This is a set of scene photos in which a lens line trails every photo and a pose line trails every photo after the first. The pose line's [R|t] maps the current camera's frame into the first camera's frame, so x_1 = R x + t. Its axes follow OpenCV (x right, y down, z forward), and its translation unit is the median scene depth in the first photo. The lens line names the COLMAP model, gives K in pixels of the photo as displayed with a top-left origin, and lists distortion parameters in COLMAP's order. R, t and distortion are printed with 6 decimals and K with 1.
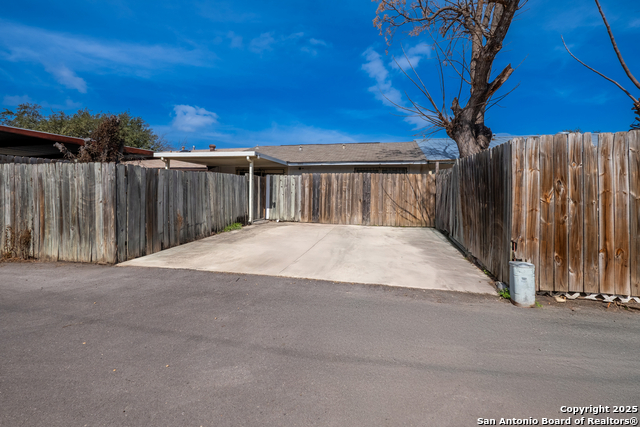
lens RADIAL K [[276.0, 0, 317.3], [0, 276.0, 195.3], [0, 0, 1]] dist [0.003871, -0.004226]
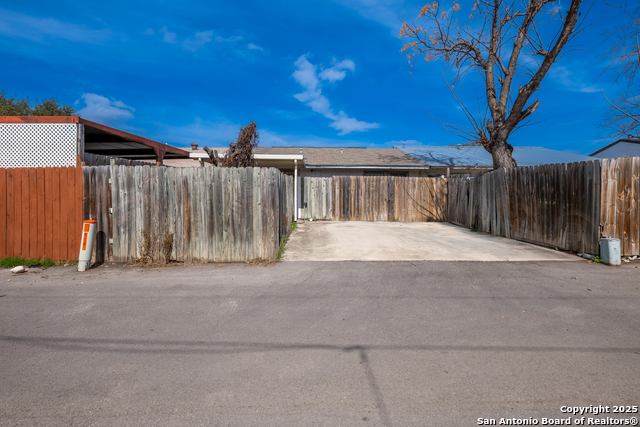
lens RADIAL K [[276.0, 0, 309.7], [0, 276.0, 197.7], [0, 0, 1]] dist [0.003871, -0.004226]
pose [[0.972650, -0.008585, 0.232116, -0.440083], [0.006335, 0.999925, 0.010437, -0.005474], [-0.232188, -0.008681, 0.972632, -0.042035]]
